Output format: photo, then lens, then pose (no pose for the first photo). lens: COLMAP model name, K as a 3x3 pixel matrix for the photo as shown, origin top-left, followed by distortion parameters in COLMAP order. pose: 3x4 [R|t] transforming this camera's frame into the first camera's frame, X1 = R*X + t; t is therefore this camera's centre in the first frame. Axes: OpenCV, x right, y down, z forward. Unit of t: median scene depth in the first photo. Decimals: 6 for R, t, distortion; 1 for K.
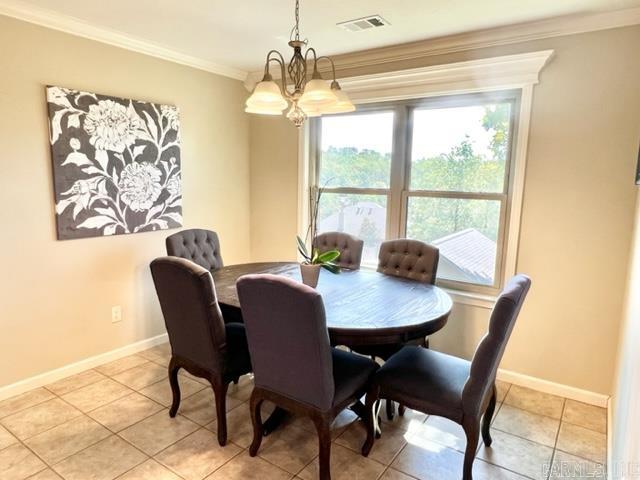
lens RADIAL K [[419.6, 0, 317.2], [0, 419.6, 239.1], [0, 0, 1]] dist [-0.007378, 0.007925]
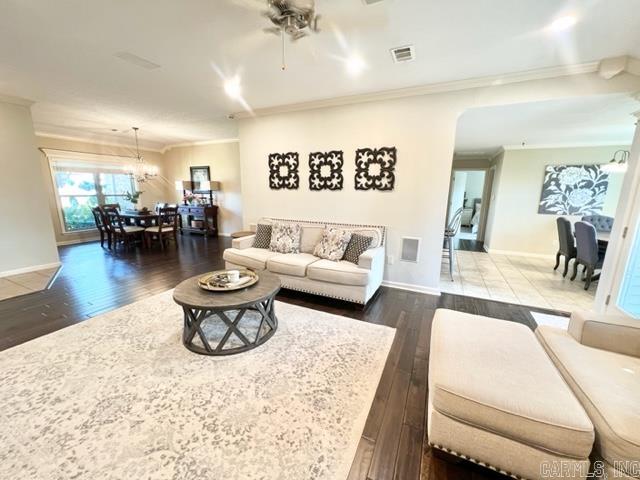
lens RADIAL K [[254.8, 0, 318.2], [0, 254.8, 239.1], [0, 0, 1]] dist [-0.001623, -0.000091]
pose [[0.160233, 0.171420, -0.972080, 0.946140], [-0.158538, 0.976489, 0.146065, 0.161598], [0.974264, 0.130707, 0.183643, -0.891517]]
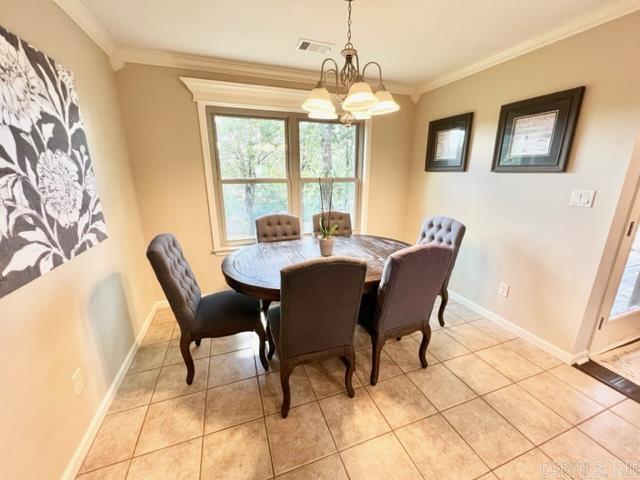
lens RADIAL K [[254.8, 0, 317.4], [0, 254.8, 238.4], [0, 0, 1]] dist [-0.001623, -0.000091]
pose [[0.575755, -0.224355, 0.786239, -0.540932], [0.129373, 0.974500, 0.183337, -0.073642], [-0.807322, -0.003839, 0.590098, 0.457932]]
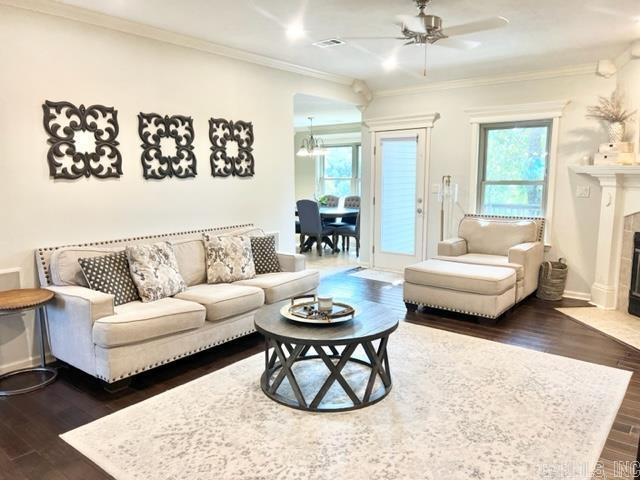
lens RADIAL K [[479.1, 0, 321.8], [0, 479.1, 242.2], [0, 0, 1]] dist [0.002789, -0.002452]
pose [[0.997178, -0.018172, -0.072842, 0.215883], [0.017661, 0.999815, -0.007660, 0.310006], [0.072968, 0.006352, 0.997314, -2.037756]]
